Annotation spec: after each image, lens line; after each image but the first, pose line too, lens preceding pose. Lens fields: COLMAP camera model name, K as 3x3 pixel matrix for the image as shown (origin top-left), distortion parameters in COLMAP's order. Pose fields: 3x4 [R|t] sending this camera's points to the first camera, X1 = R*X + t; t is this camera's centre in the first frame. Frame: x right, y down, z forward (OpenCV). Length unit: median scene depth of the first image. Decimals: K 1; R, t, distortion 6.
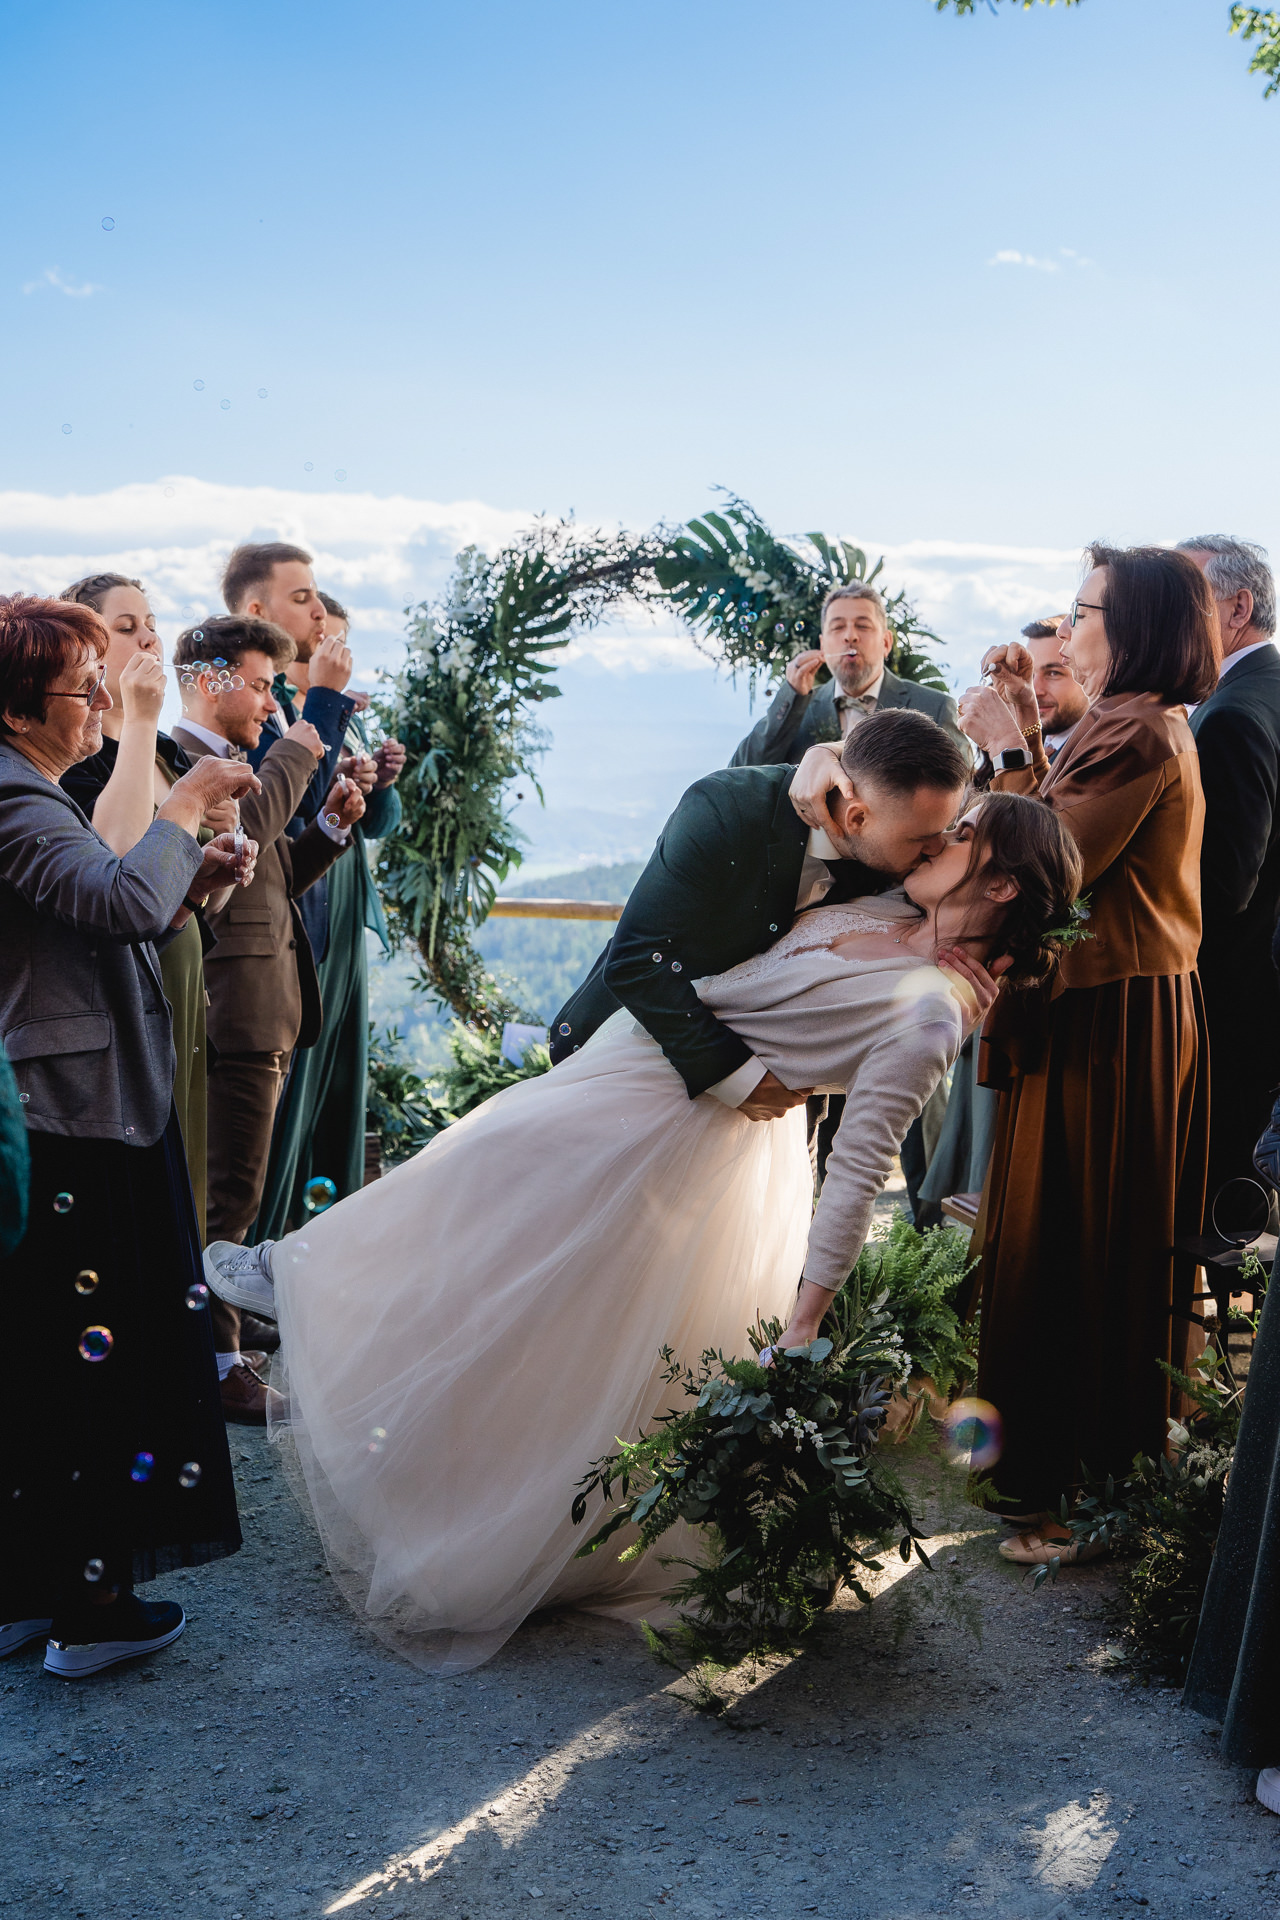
lens RADIAL K [[2405.6, 0, 675.0], [0, 2405.6, 952.6], [0, 0, 1]] dist [0.003067, 0.030591]
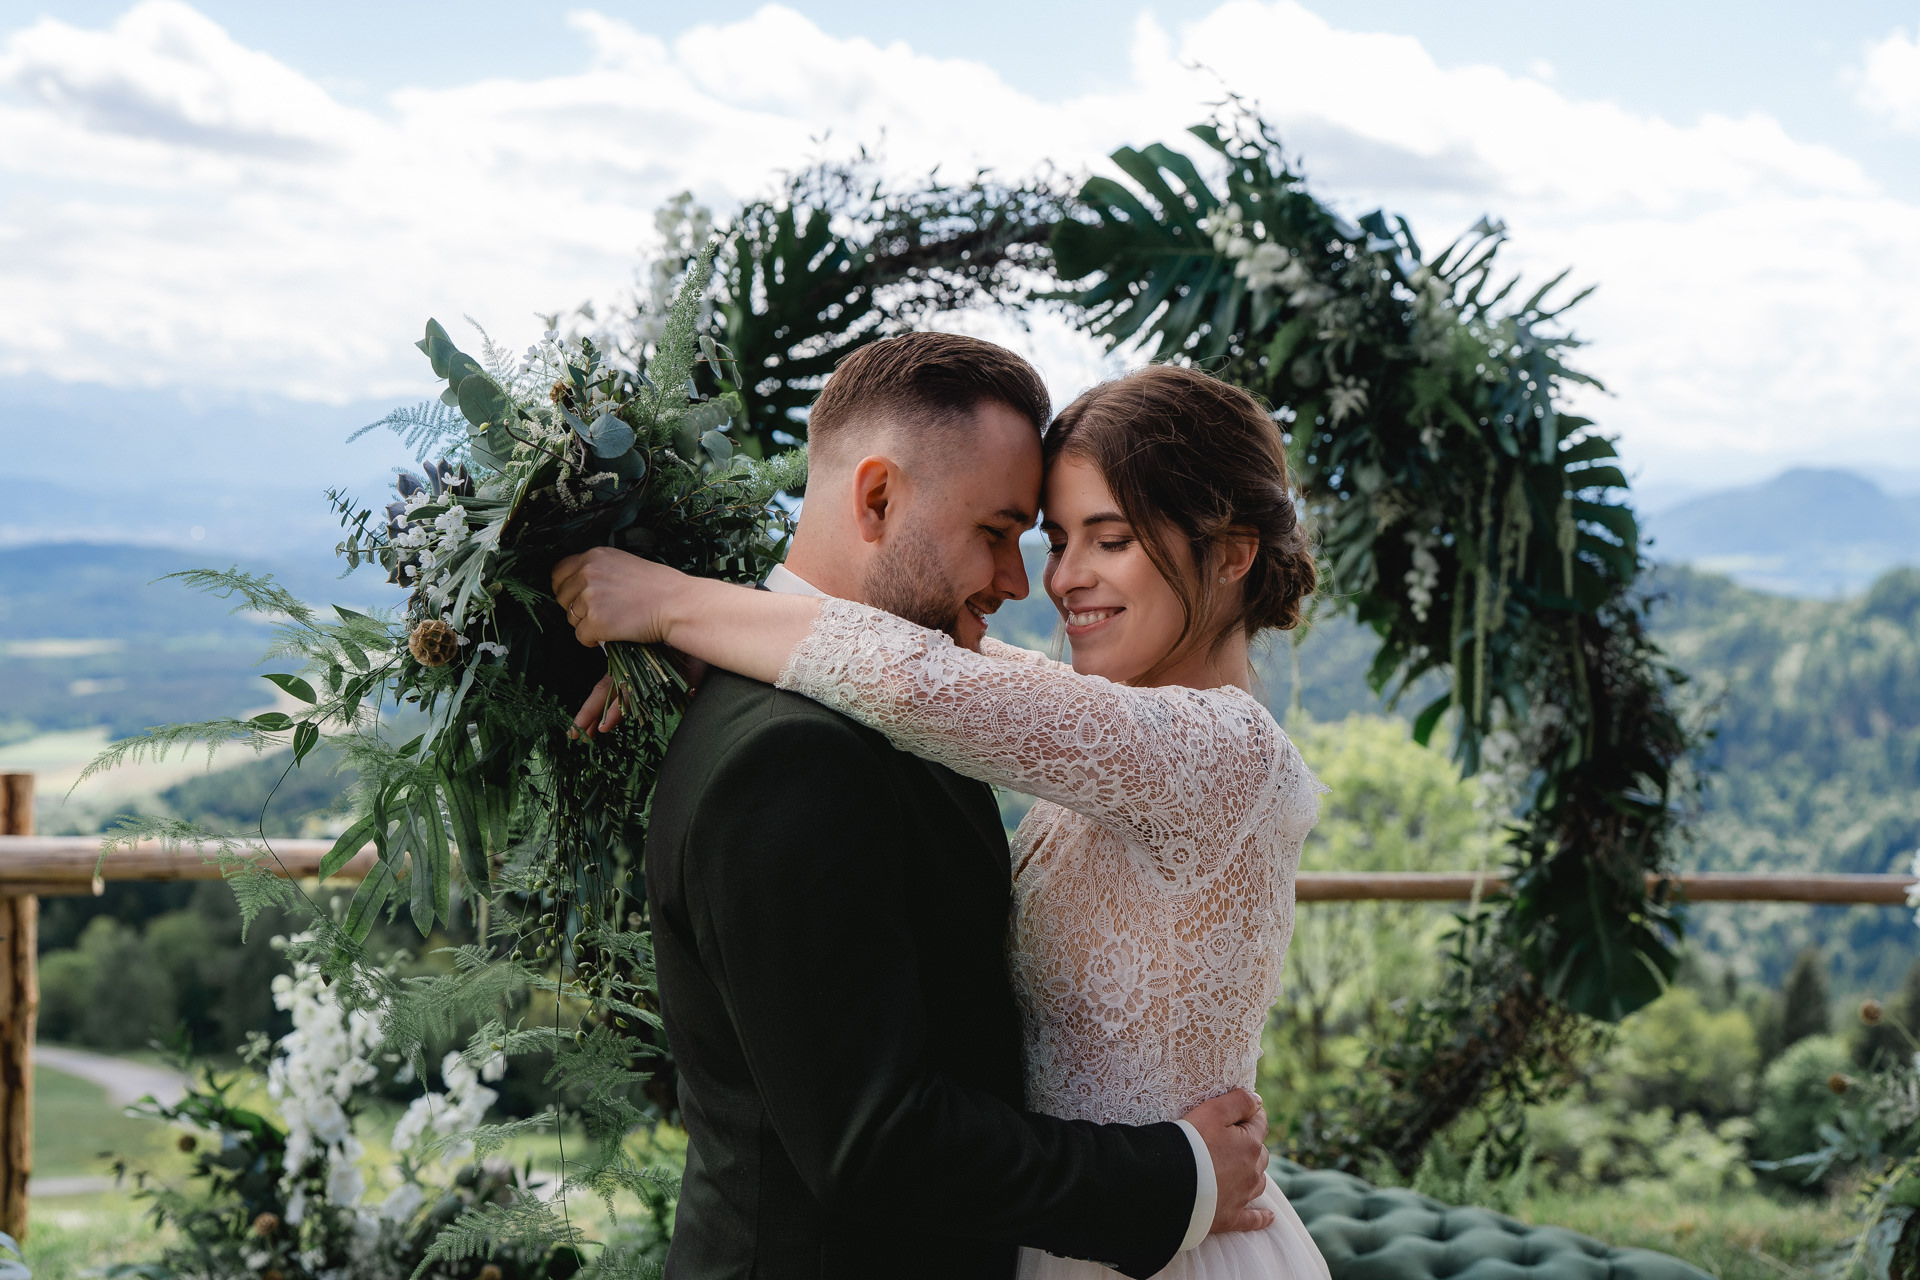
lens RADIAL K [[2158.9, 0, 952.4], [0, 2158.9, 636.8], [0, 0, 1]] dist [0.022547, 0.000193]
pose [[0.998863, -0.000218, 0.047679, -0.049805], [0.000968, 0.999876, -0.015693, -0.069032], [-0.047670, 0.015721, 0.998739, 0.545027]]
